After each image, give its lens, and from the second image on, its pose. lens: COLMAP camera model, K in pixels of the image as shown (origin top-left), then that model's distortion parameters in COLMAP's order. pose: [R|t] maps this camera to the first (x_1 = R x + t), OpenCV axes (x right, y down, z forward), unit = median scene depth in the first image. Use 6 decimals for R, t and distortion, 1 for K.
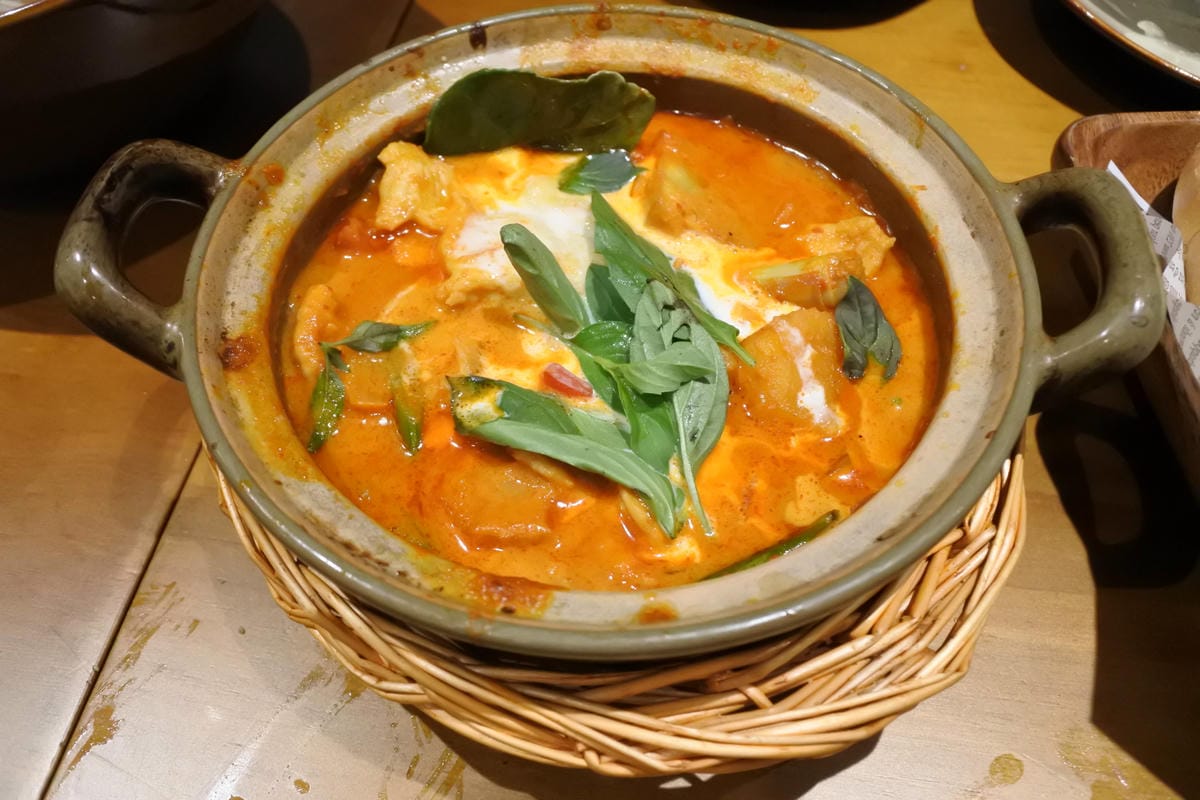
lens RADIAL K [[928.4, 0, 611.4], [0, 928.4, 394.8], [0, 0, 1]] dist [-0.087167, 0.042343]
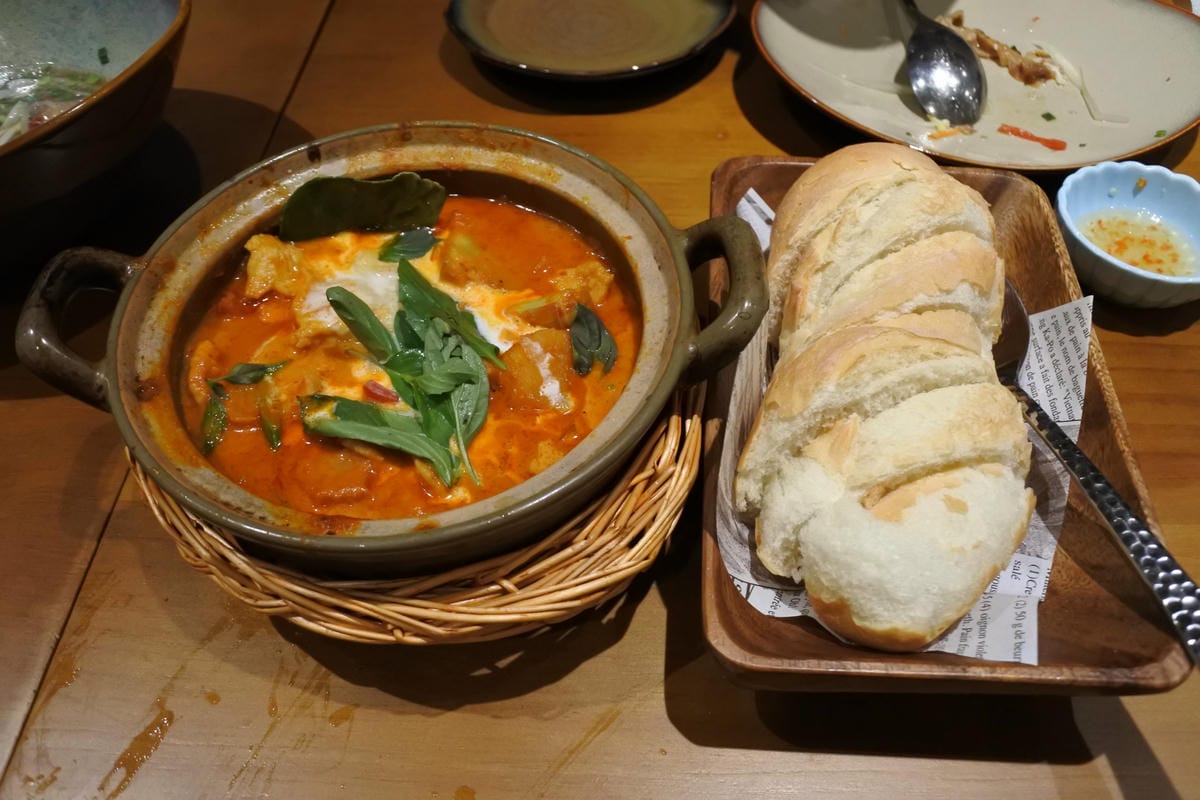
lens RADIAL K [[928.4, 0, 596.1], [0, 928.4, 401.8], [0, 0, 1]] dist [-0.087167, 0.042343]
pose [[0.995214, -0.083389, 0.050952, 0.207722], [0.085897, 0.995089, -0.049190, 0.098178], [-0.046600, 0.053332, 0.997489, -0.437132]]
